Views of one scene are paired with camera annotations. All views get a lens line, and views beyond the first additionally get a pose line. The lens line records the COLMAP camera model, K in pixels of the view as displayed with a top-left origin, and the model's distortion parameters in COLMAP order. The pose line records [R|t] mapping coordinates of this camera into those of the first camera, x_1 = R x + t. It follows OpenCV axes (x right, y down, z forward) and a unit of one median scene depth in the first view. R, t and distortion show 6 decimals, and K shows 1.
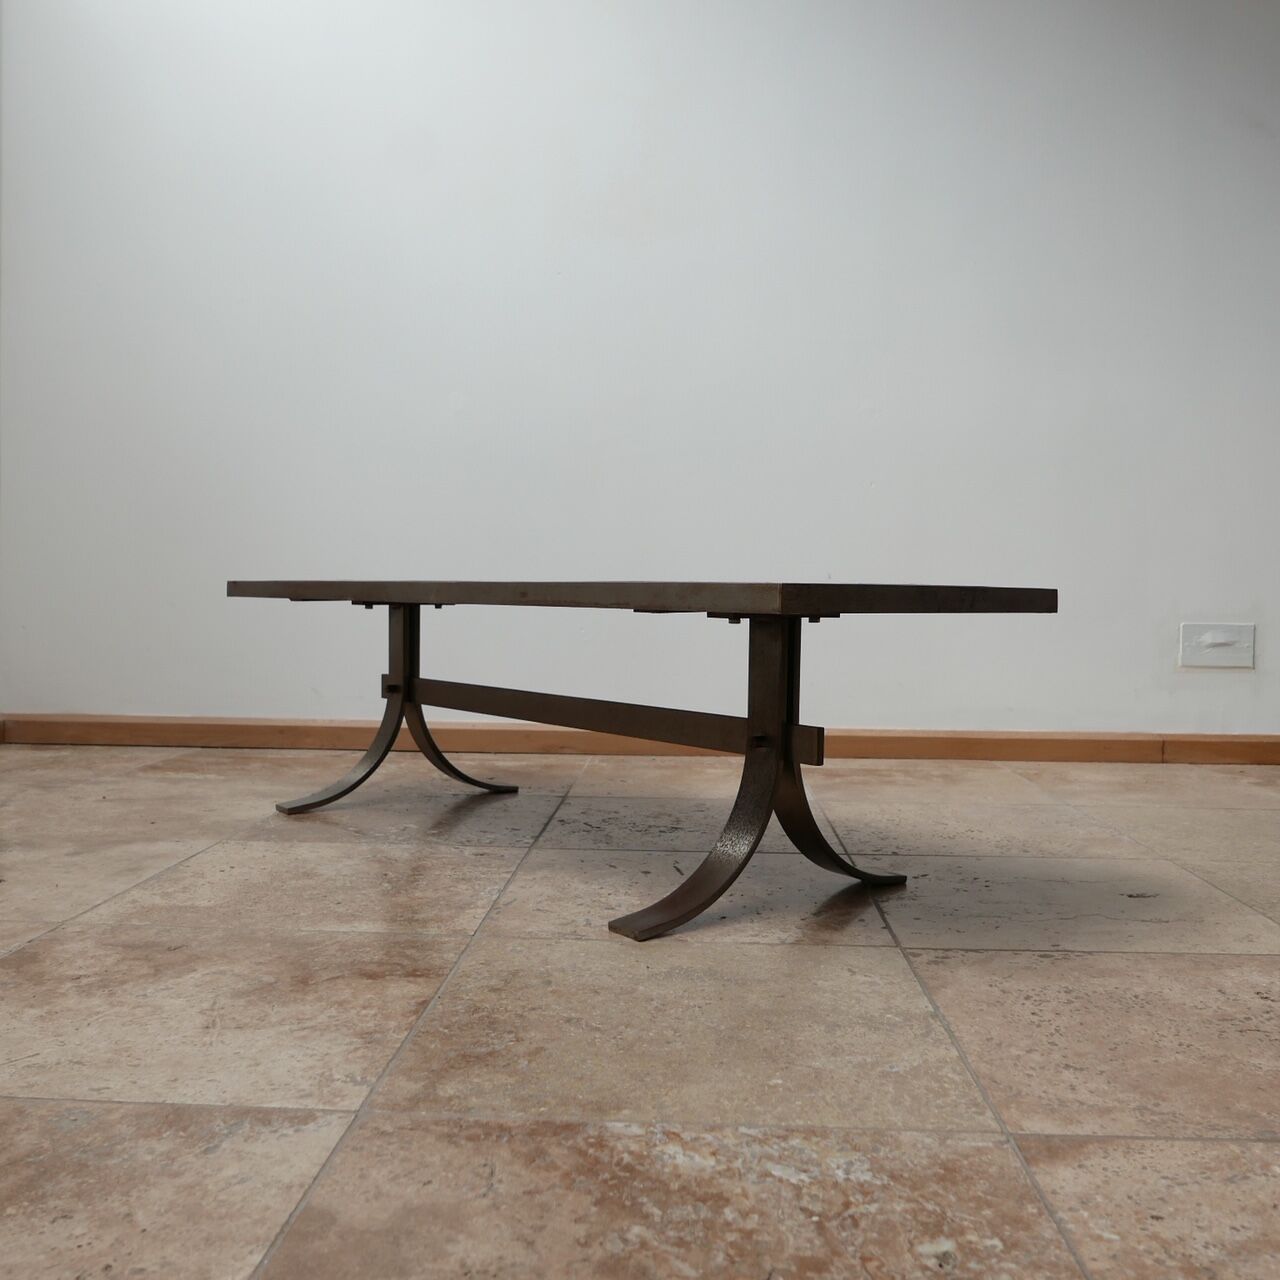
lens RADIAL K [[1222.8, 0, 640.0], [0, 1222.8, 640.0], [0, 0, 1]] dist [-0.033860, 0.022107]
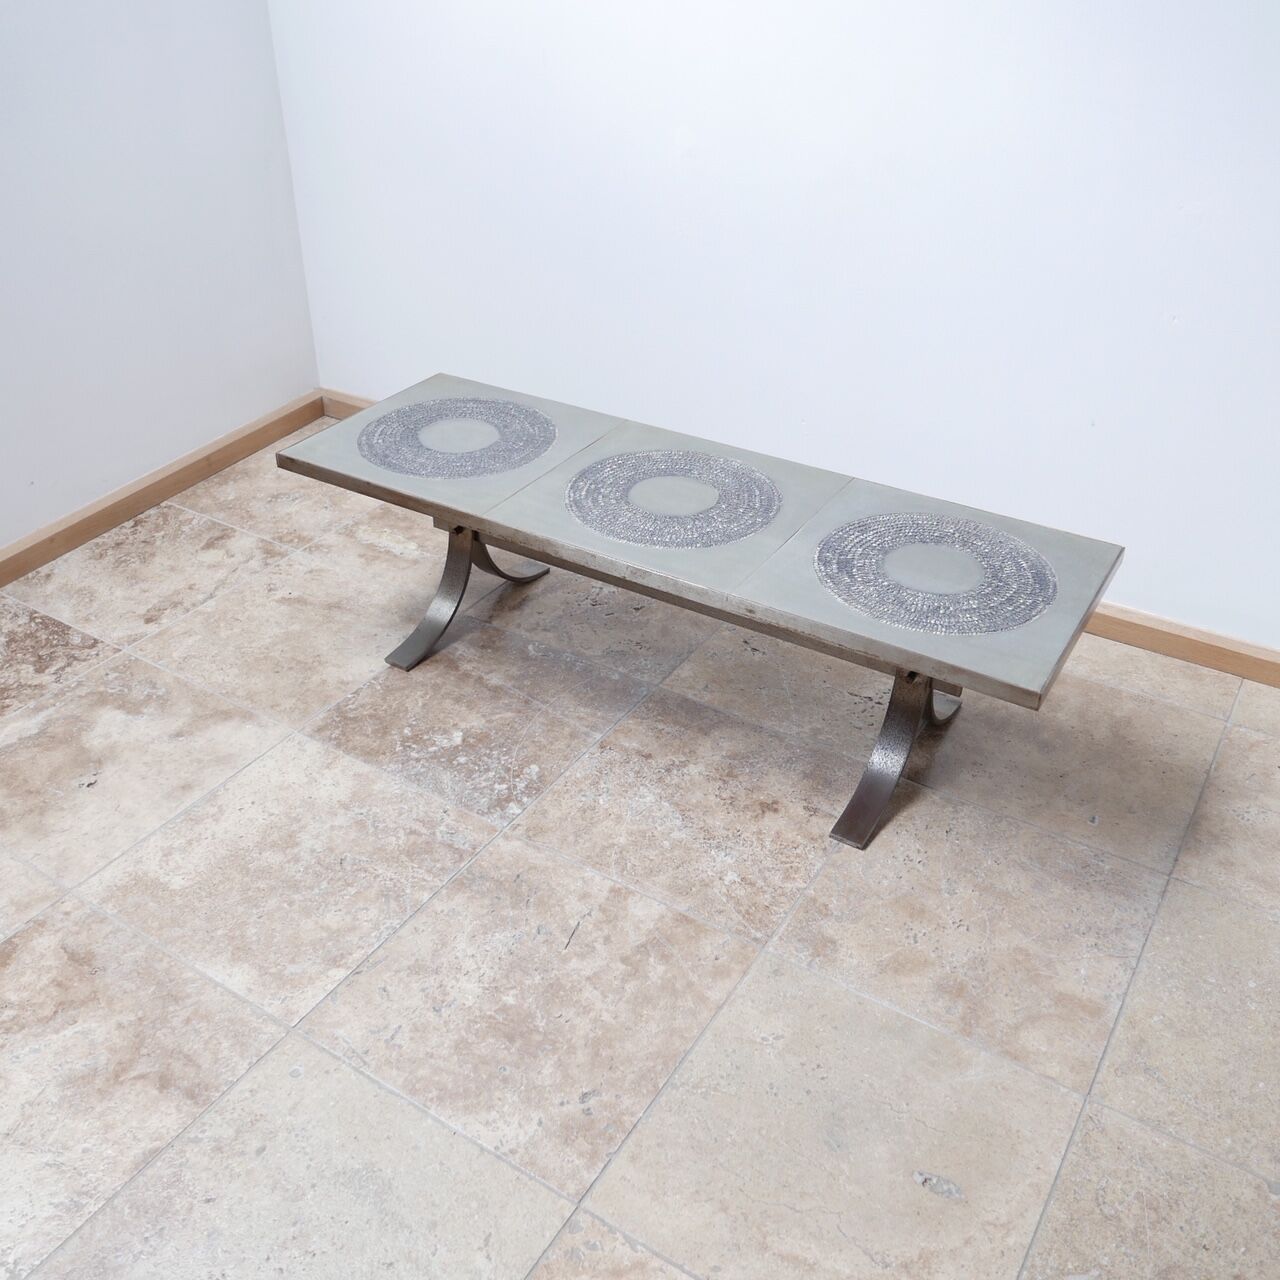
lens RADIAL K [[1219.2, 0, 640.0], [0, 1219.2, 640.0], [0, 0, 1]] dist [-0.039511, 0.032939]
pose [[0.870074, 0.268332, -0.413485, 0.640132], [-0.015301, 0.853143, 0.521452, -0.825003], [0.492684, -0.447375, 0.746403, 0.509833]]
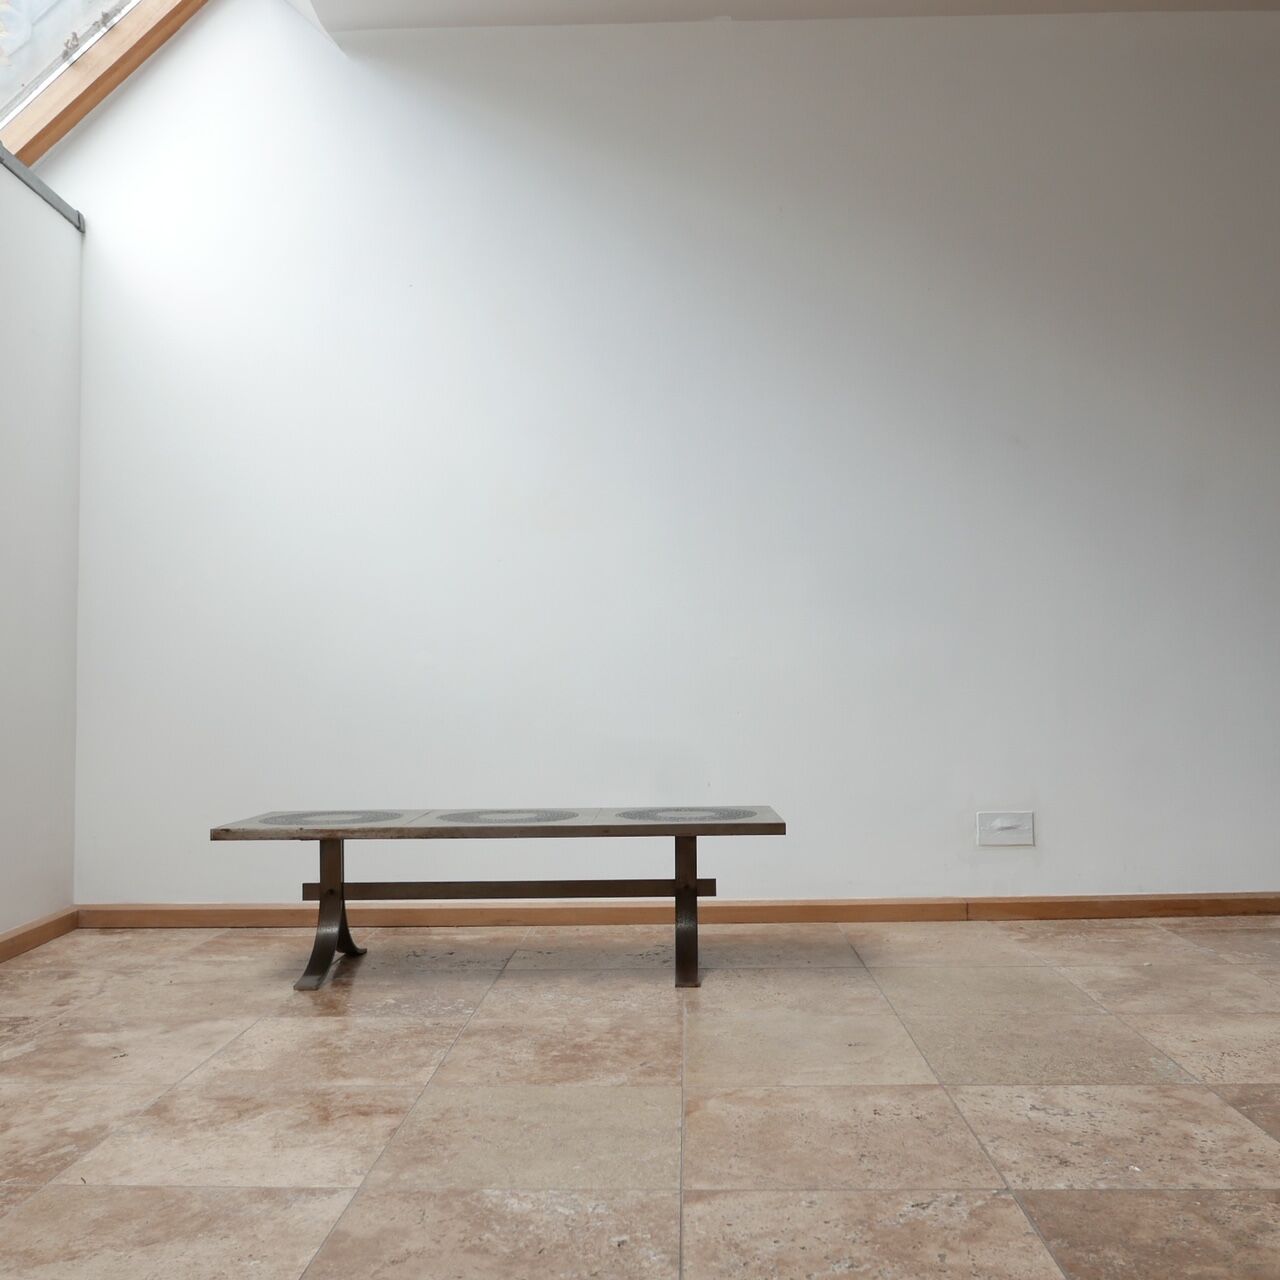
lens RADIAL K [[1222.8, 0, 640.0], [0, 1222.8, 640.0], [0, 0, 1]] dist [-0.033860, 0.022107]
pose [[0.999613, -0.025605, 0.010892, 0.171673], [0.026402, 0.996392, -0.080659, -0.249595], [-0.008787, 0.080916, 0.996682, -0.791980]]
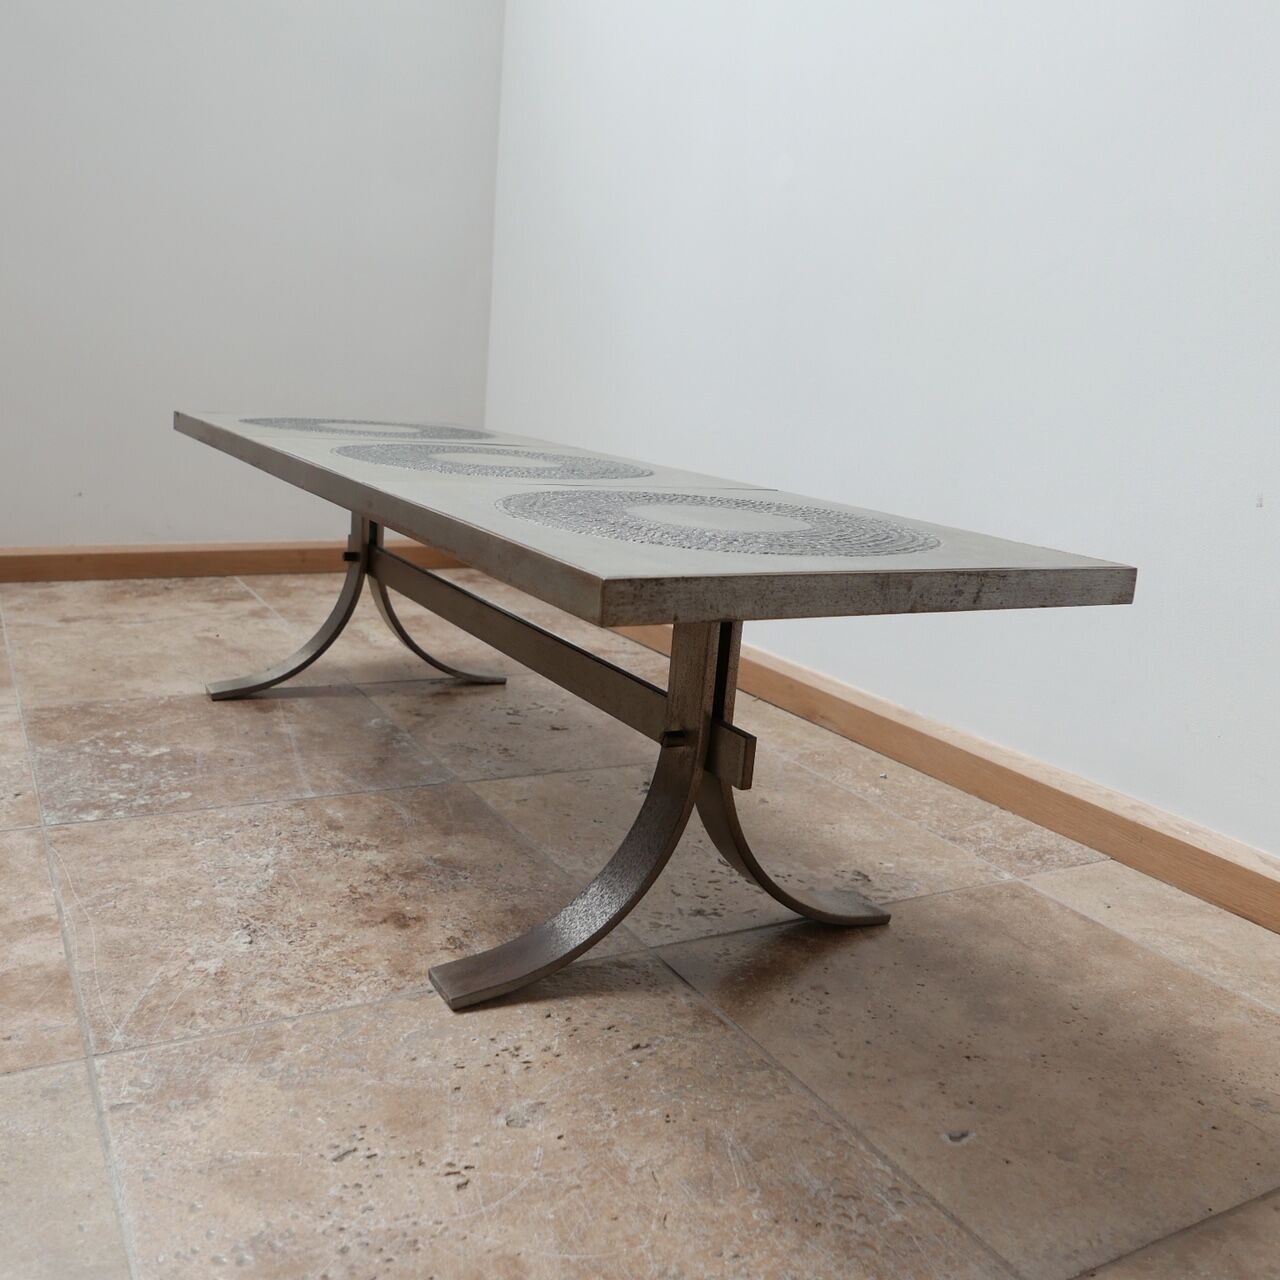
lens RADIAL K [[1211.0, 0, 640.0], [0, 1211.0, 640.0], [0, 0, 1]] dist [-0.013740, -0.009710]
pose [[0.530932, 0.214843, -0.819728, 0.990163], [-0.100713, 0.976470, 0.190692, -0.158107], [0.841409, -0.018687, 0.540076, 1.411432]]
